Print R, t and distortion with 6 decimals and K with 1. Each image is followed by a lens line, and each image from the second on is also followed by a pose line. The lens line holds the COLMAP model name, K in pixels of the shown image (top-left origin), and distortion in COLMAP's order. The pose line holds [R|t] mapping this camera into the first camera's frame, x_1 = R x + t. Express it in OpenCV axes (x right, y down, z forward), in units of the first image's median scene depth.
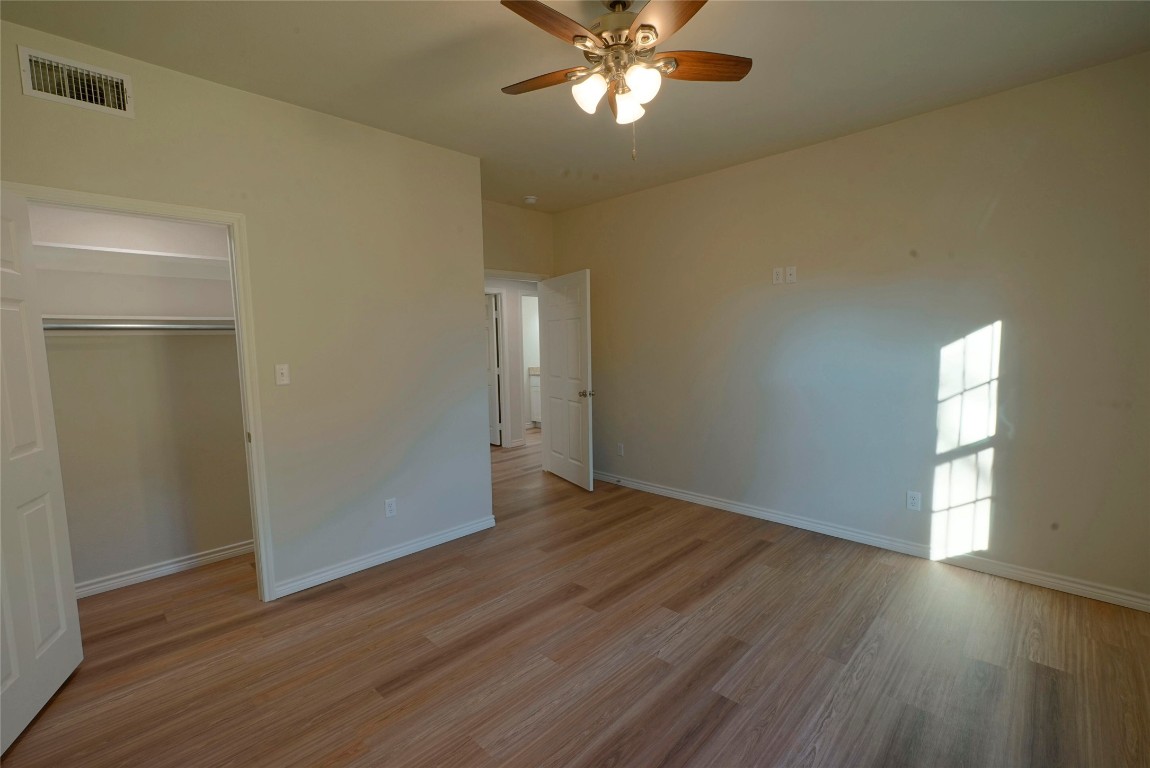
lens RADIAL K [[498.4, 0, 575.0], [0, 498.4, 384.0], [0, 0, 1]] dist [-0.004094, 0.000269]
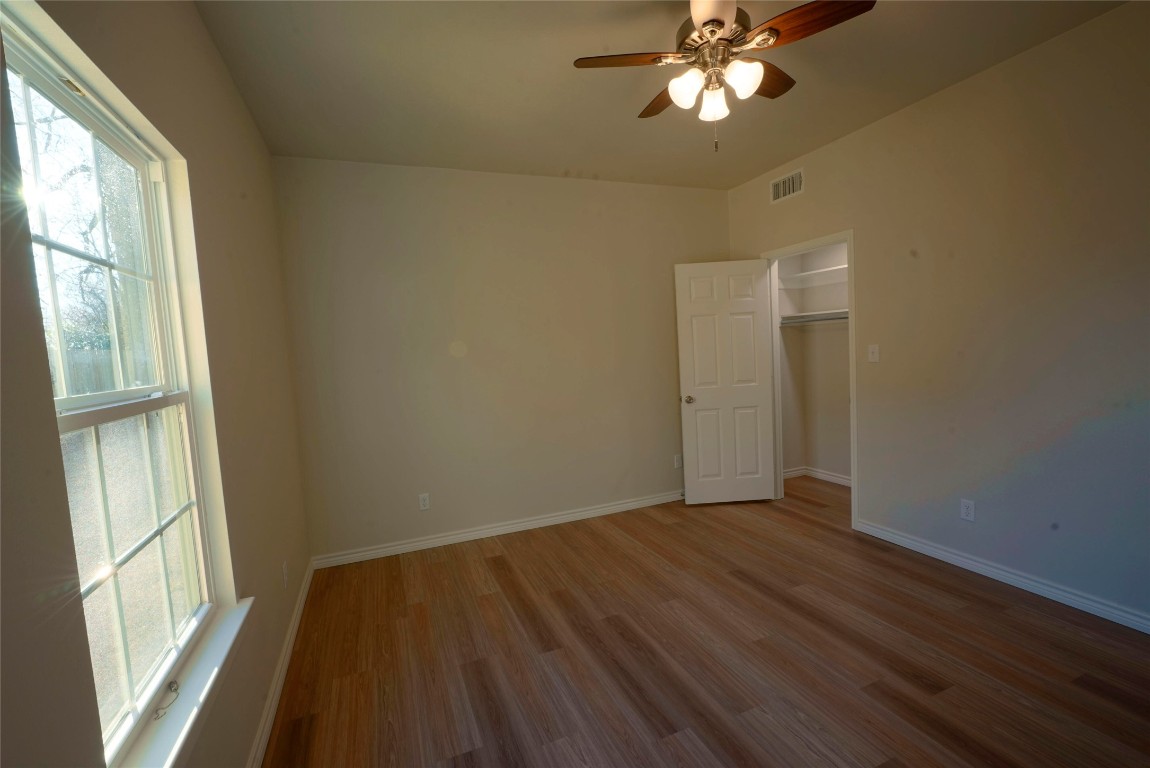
lens RADIAL K [[498.4, 0, 575.0], [0, 498.4, 384.0], [0, 0, 1]] dist [-0.004094, 0.000269]
pose [[-0.382590, 0.108040, -0.917580, 0.980044], [-0.023153, 0.991706, 0.126421, -0.099082], [0.923628, 0.069612, -0.376916, 0.972879]]
